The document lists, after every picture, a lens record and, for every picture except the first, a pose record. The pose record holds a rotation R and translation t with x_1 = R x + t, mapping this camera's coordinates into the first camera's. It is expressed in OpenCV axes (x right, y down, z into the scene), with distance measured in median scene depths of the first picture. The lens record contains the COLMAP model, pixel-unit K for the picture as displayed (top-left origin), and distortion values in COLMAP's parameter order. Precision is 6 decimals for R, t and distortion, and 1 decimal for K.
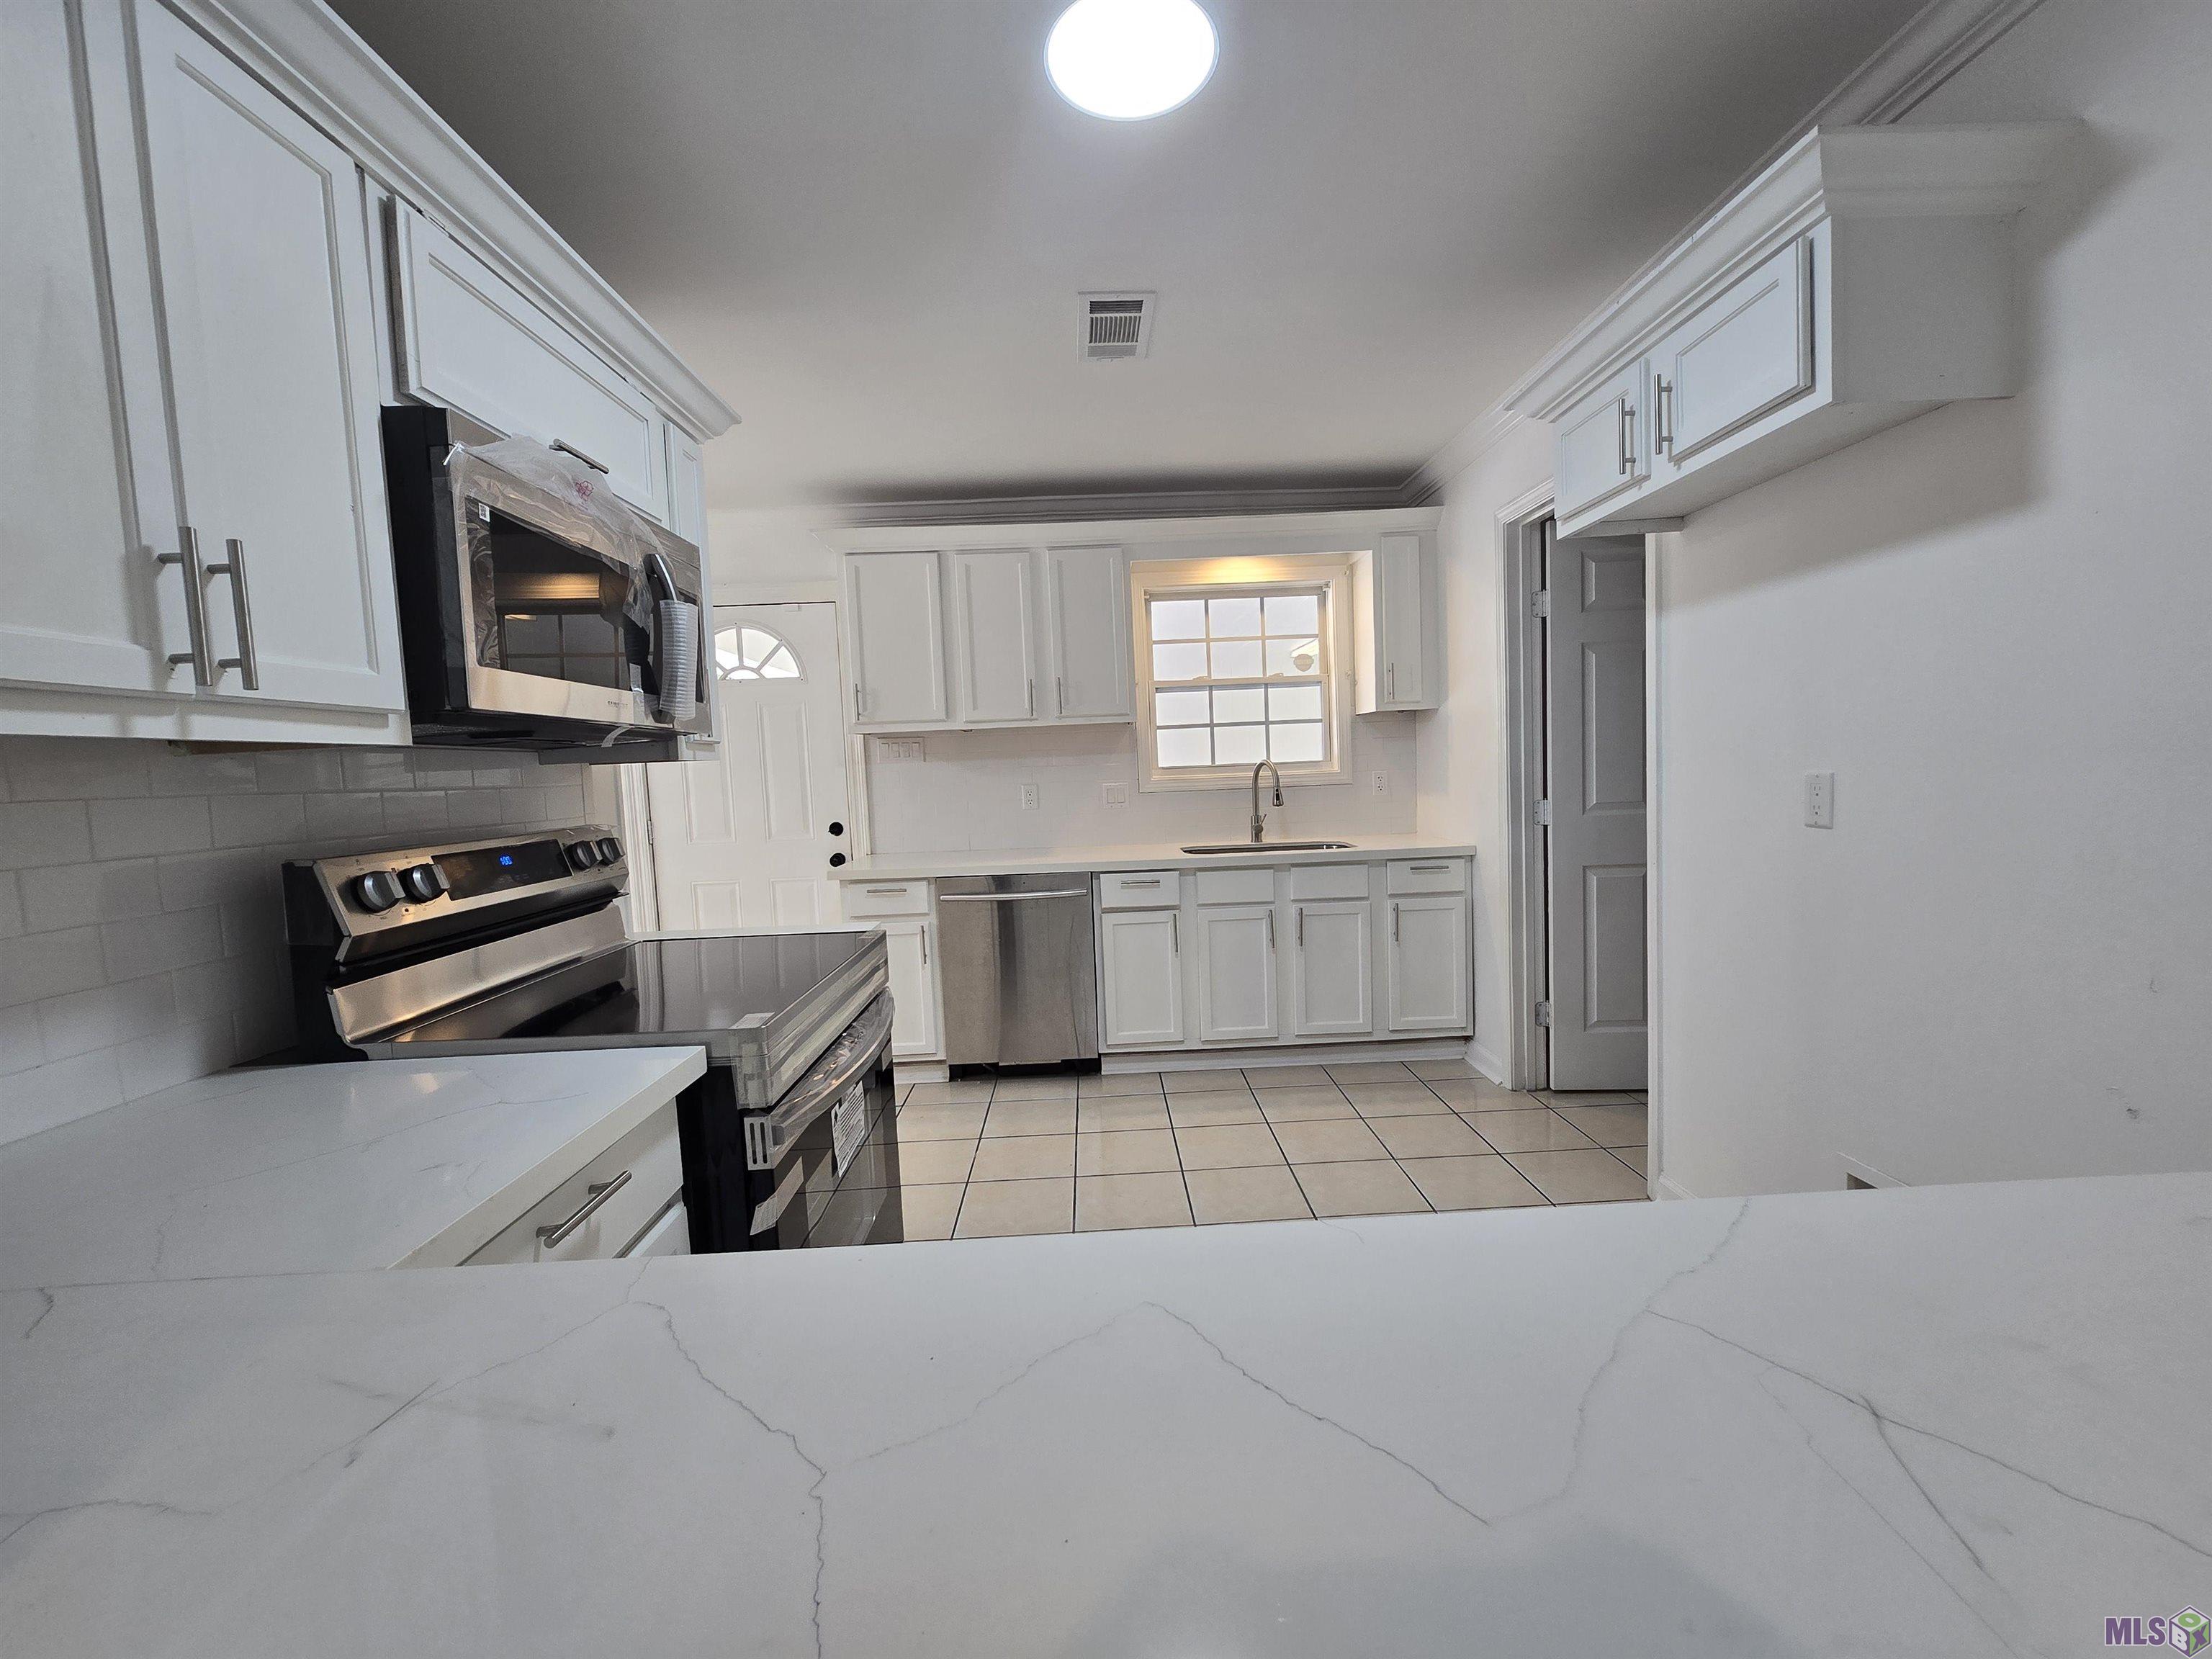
lens RADIAL K [[905.0, 0, 1096.7], [0, 905.0, 833.8], [0, 0, 1]] dist [-0.006961, 0.003084]
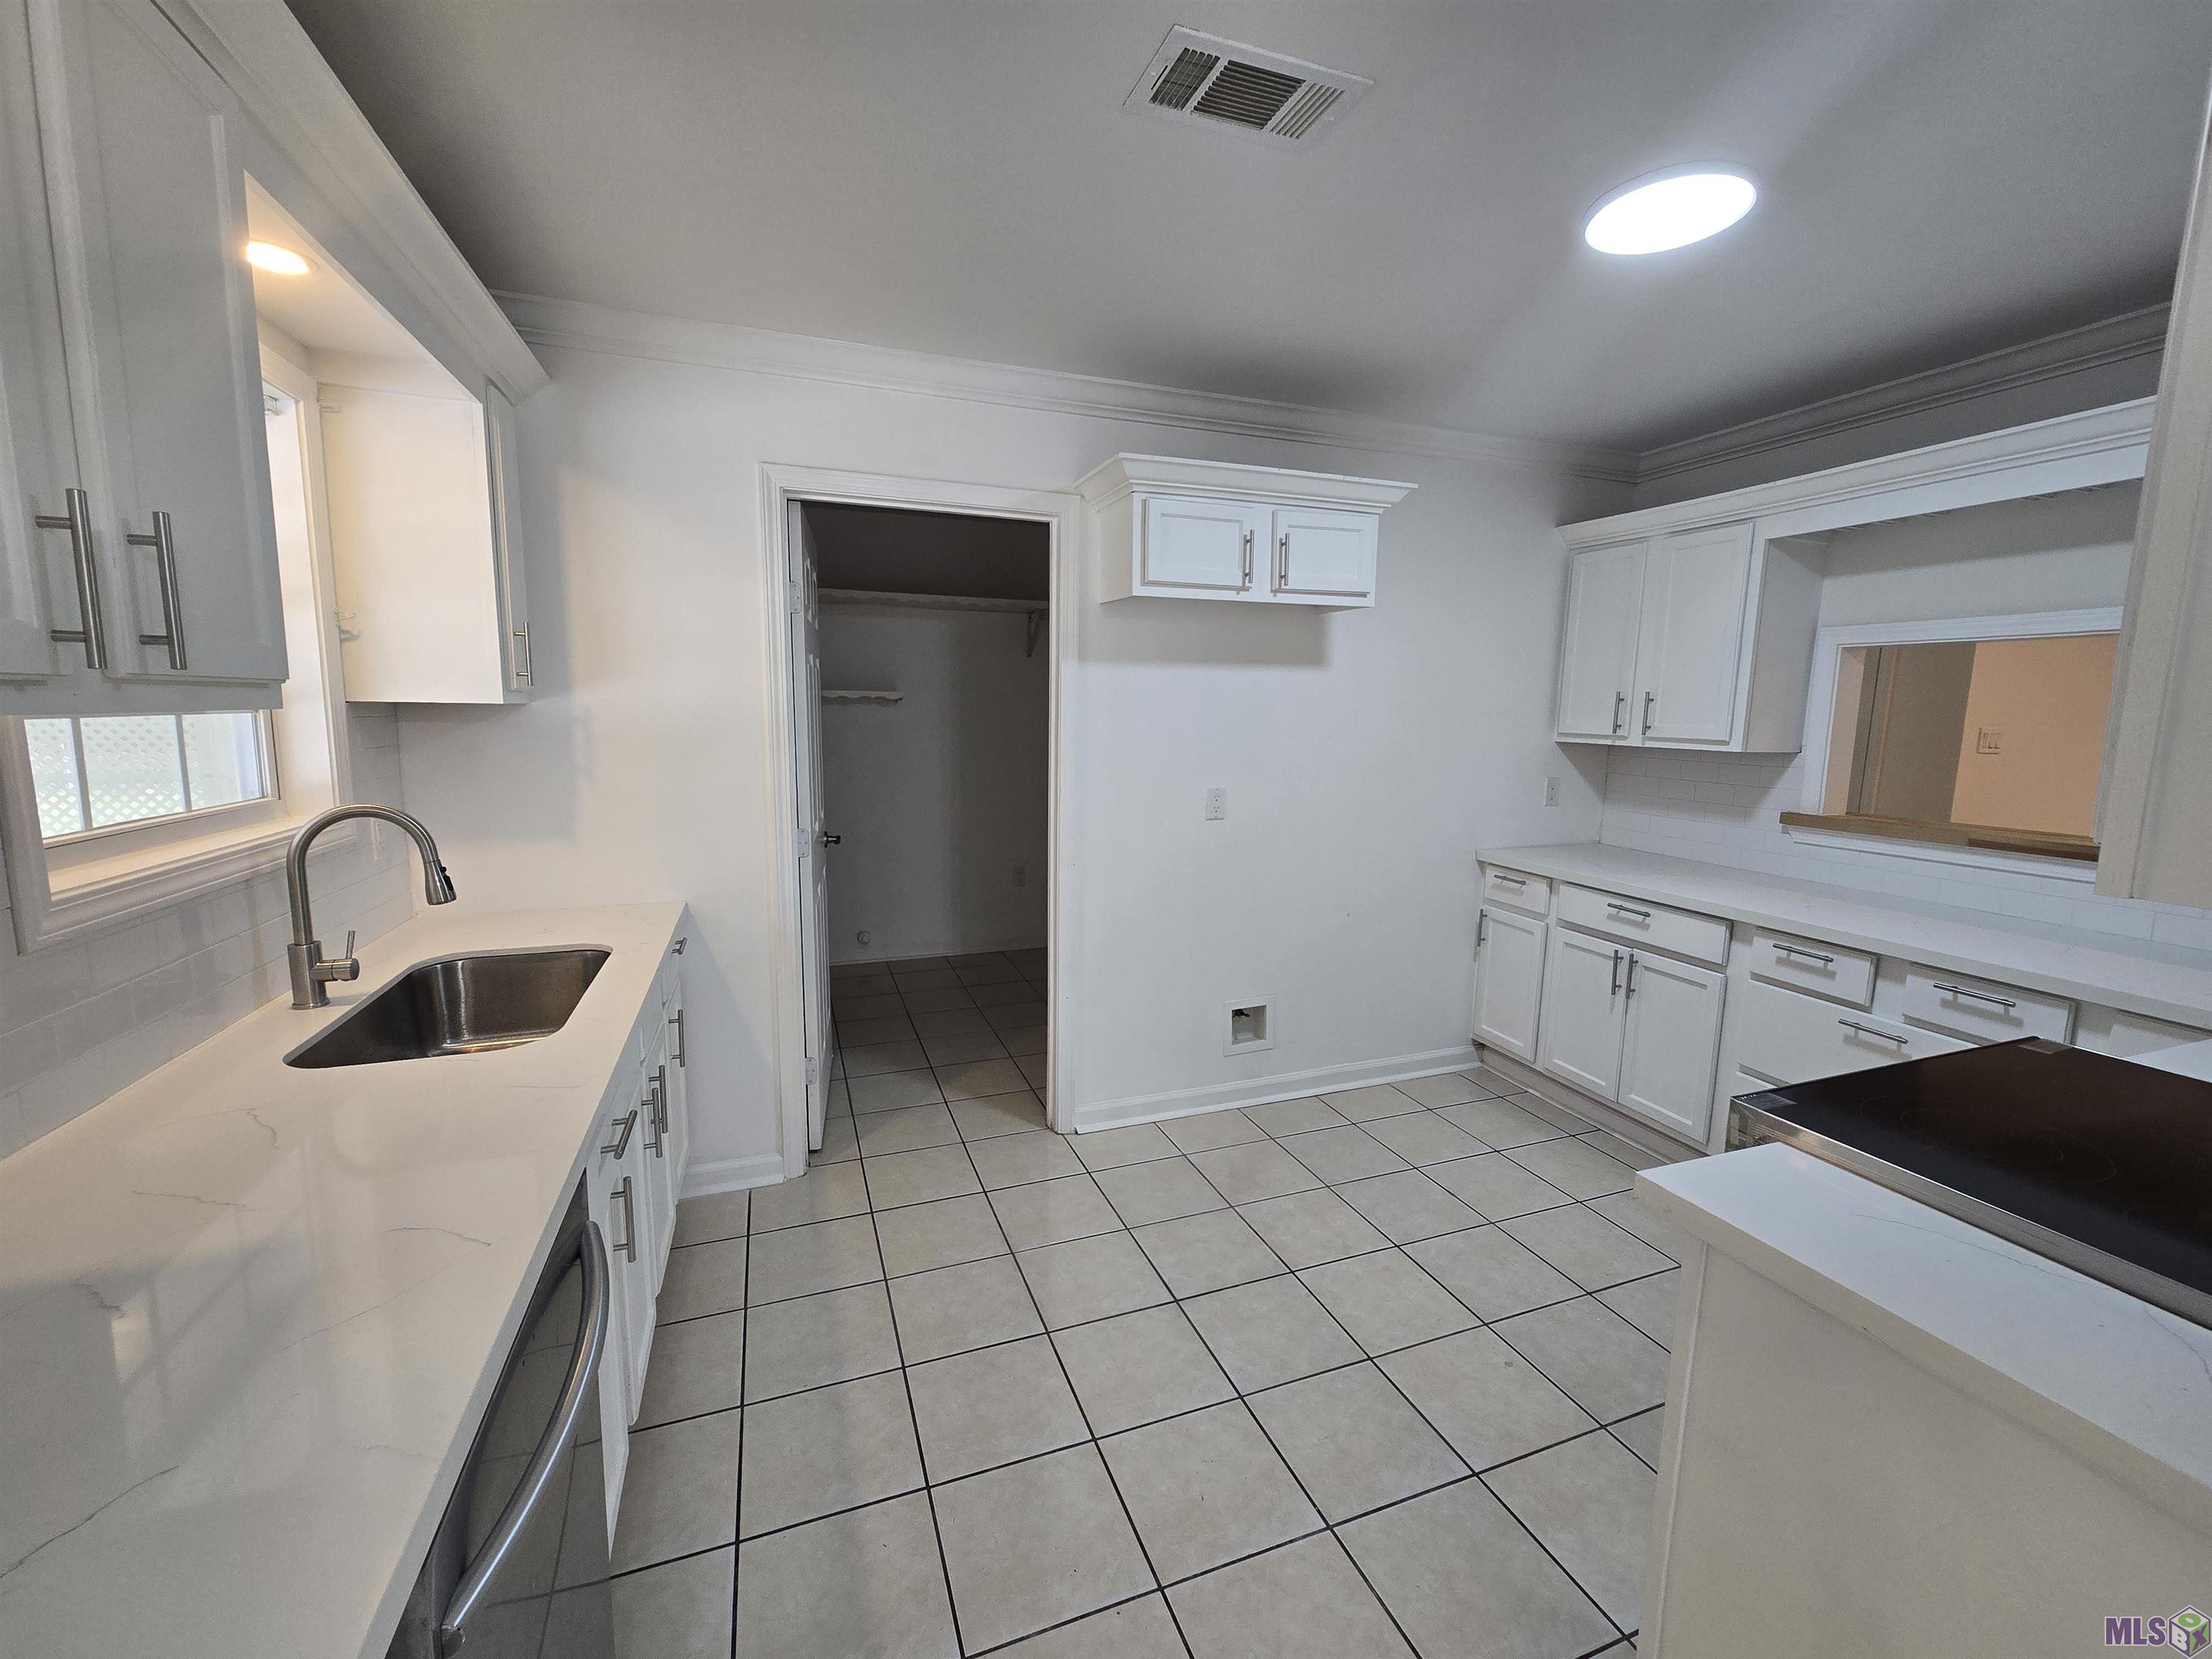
lens RADIAL K [[905.0, 0, 1122.8], [0, 905.0, 832.1], [0, 0, 1]] dist [-0.006961, 0.003084]
pose [[-0.353165, -0.086879, 0.931518, -0.338586], [0.072815, 0.990106, 0.119950, -0.094261], [-0.932723, 0.110191, -0.343345, 0.824894]]
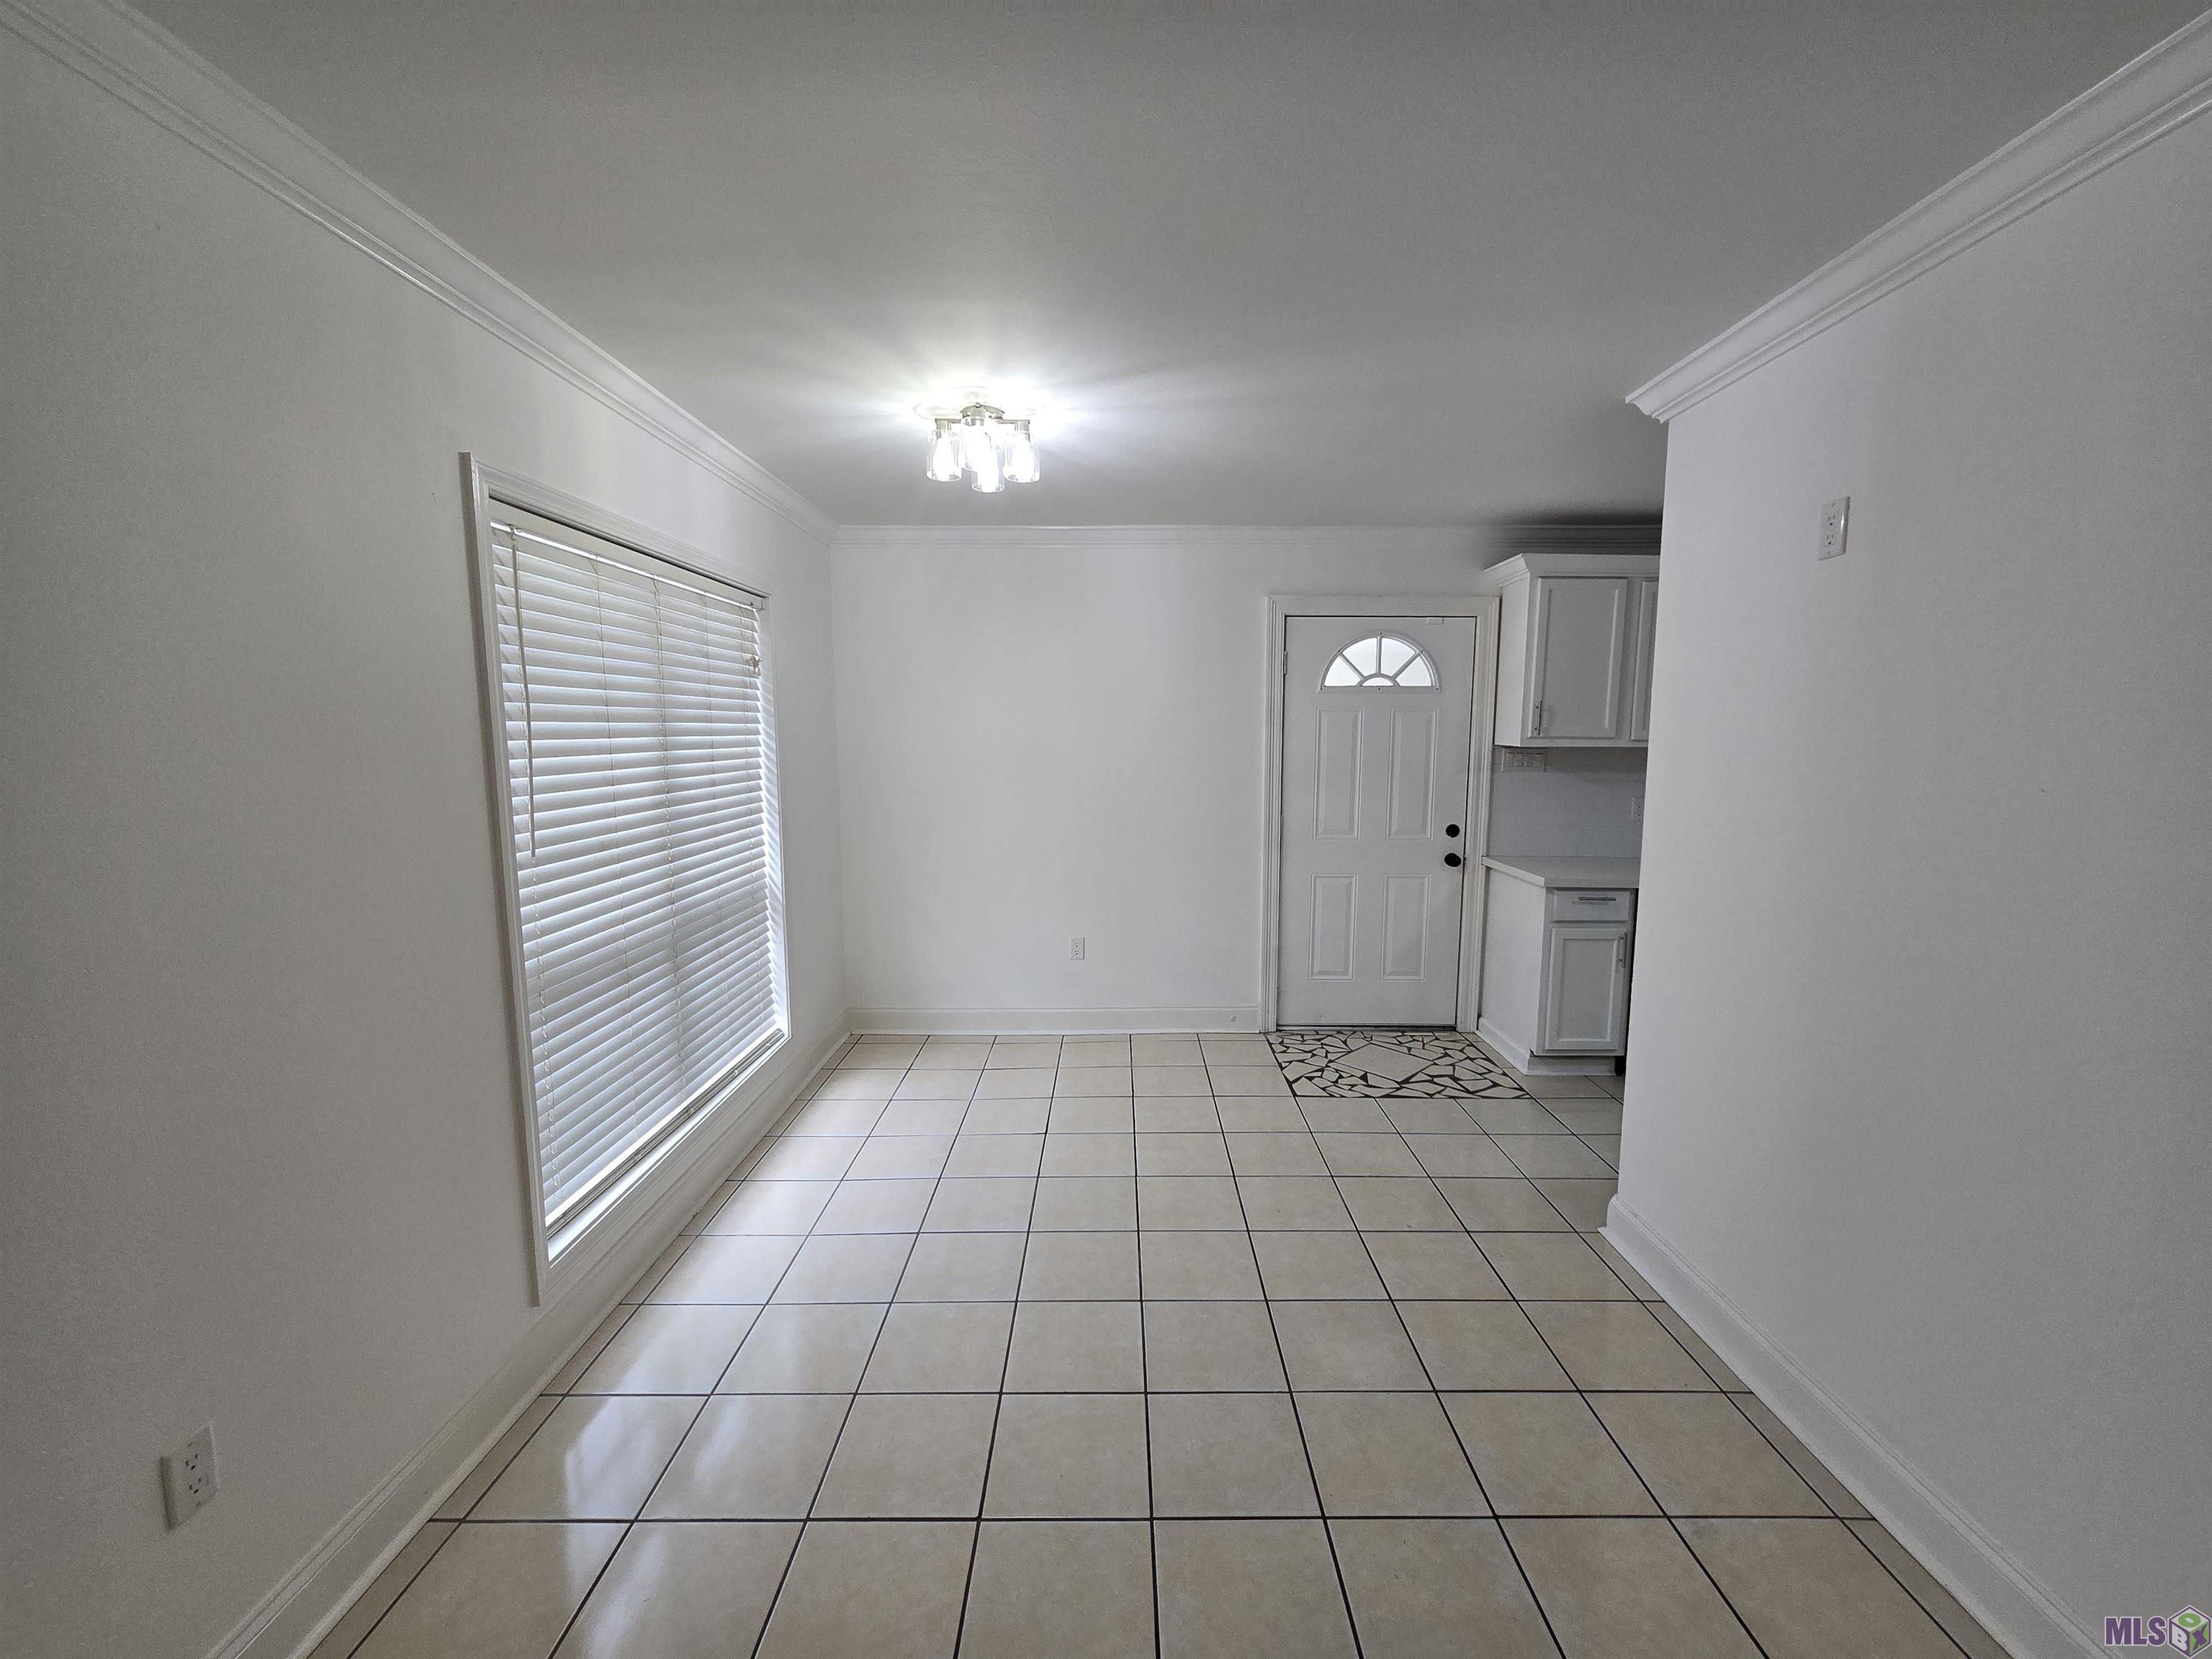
lens RADIAL K [[905.0, 0, 1114.9], [0, 905.0, 835.4], [0, 0, 1]] dist [-0.006961, 0.003084]
pose [[0.998638, 0.050321, -0.013759, -0.678318], [-0.049649, 0.997734, 0.045414, -0.028547], [0.016014, -0.044669, 0.998873, -0.075747]]
